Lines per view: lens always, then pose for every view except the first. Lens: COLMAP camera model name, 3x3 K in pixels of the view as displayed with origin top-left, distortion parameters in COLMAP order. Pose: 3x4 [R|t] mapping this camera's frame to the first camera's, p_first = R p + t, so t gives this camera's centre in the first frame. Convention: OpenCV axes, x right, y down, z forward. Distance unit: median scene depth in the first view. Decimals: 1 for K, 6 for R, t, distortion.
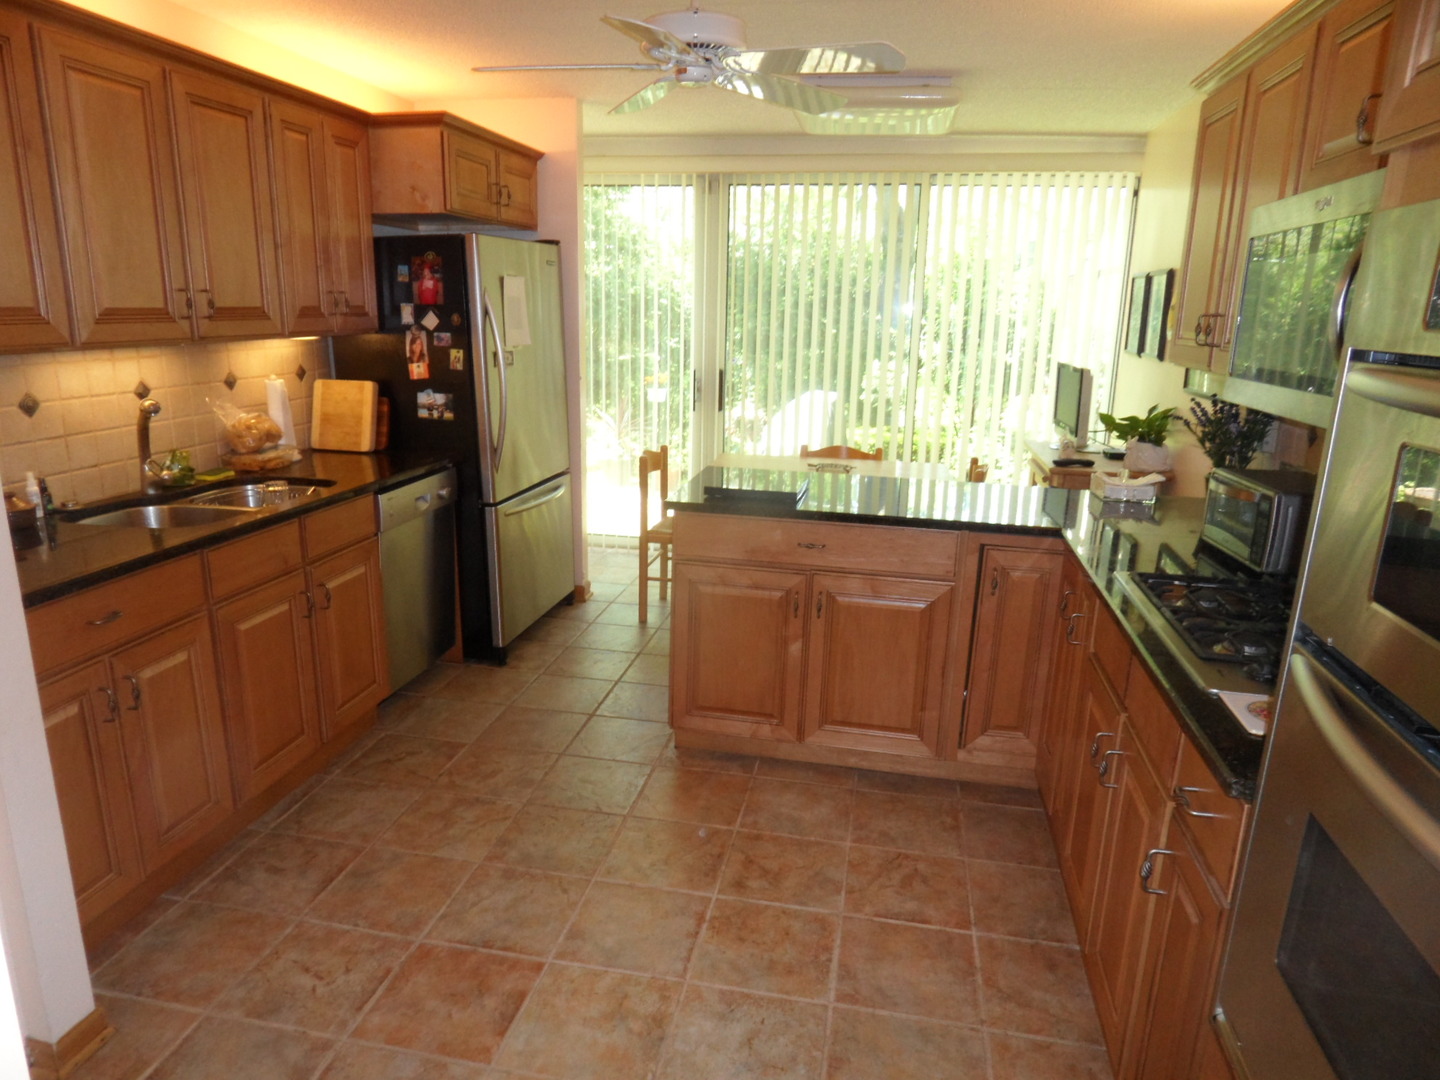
lens RADIAL K [[940.9, 0, 720.0], [0, 940.9, 540.0], [0, 0, 1]] dist [-0.015951, 0.003219]
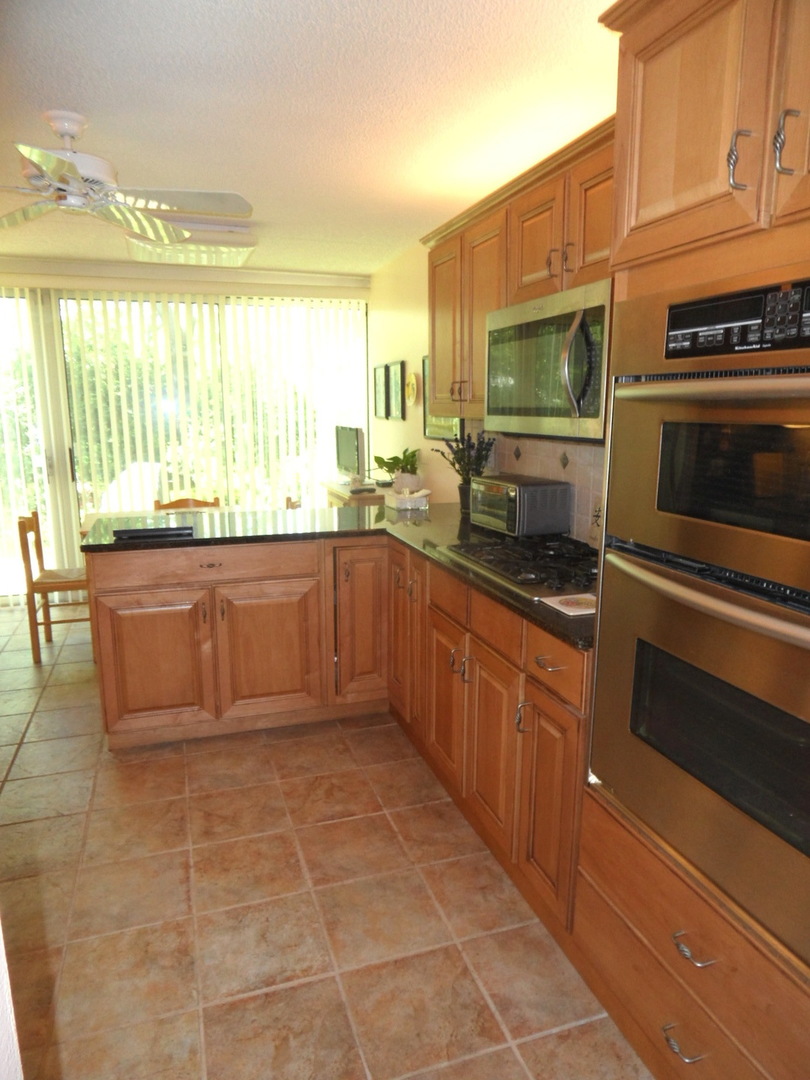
lens RADIAL K [[702.4, 0, 422.7], [0, 702.4, 539.4], [0, 0, 1]] dist [-0.071569, 0.043410]
pose [[0.861381, -0.119153, 0.493787, -0.120070], [0.143431, 0.989595, -0.011412, 0.023716], [-0.487289, 0.080655, 0.869508, 0.016827]]
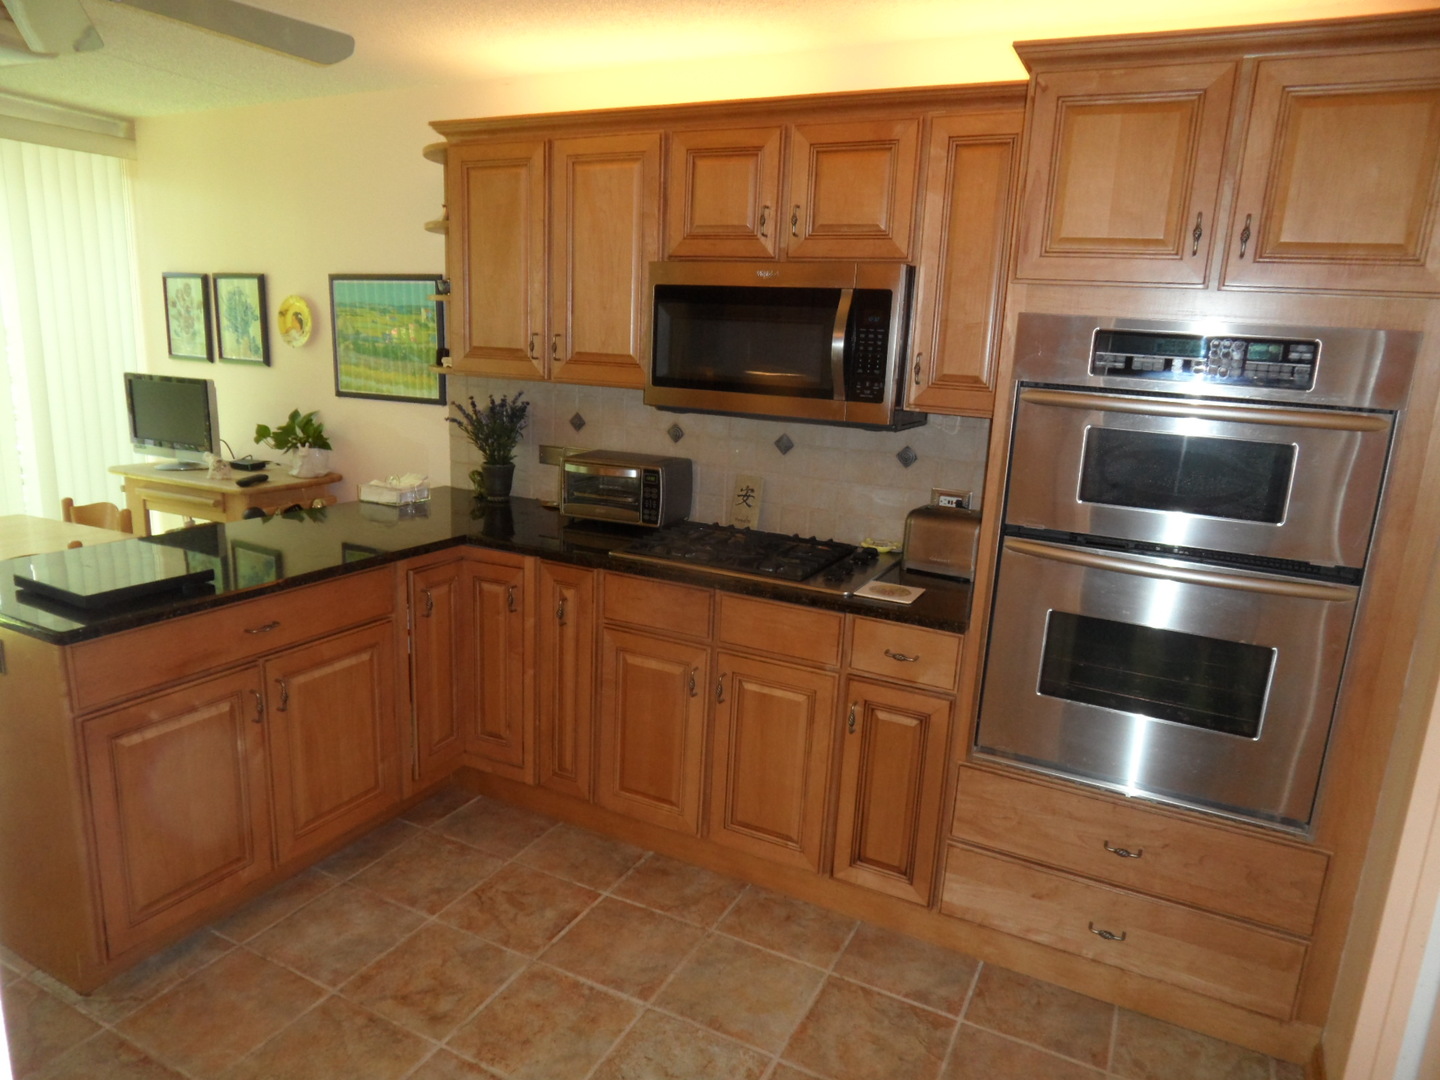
lens RADIAL K [[935.7, 0, 717.0], [0, 935.7, 530.8], [0, 0, 1]] dist [-0.013394, -0.002223]
pose [[0.267216, -0.209392, 0.940612, -0.515950], [0.192280, 0.968063, 0.160879, -0.122956], [-0.944258, 0.137872, 0.298944, 0.379170]]
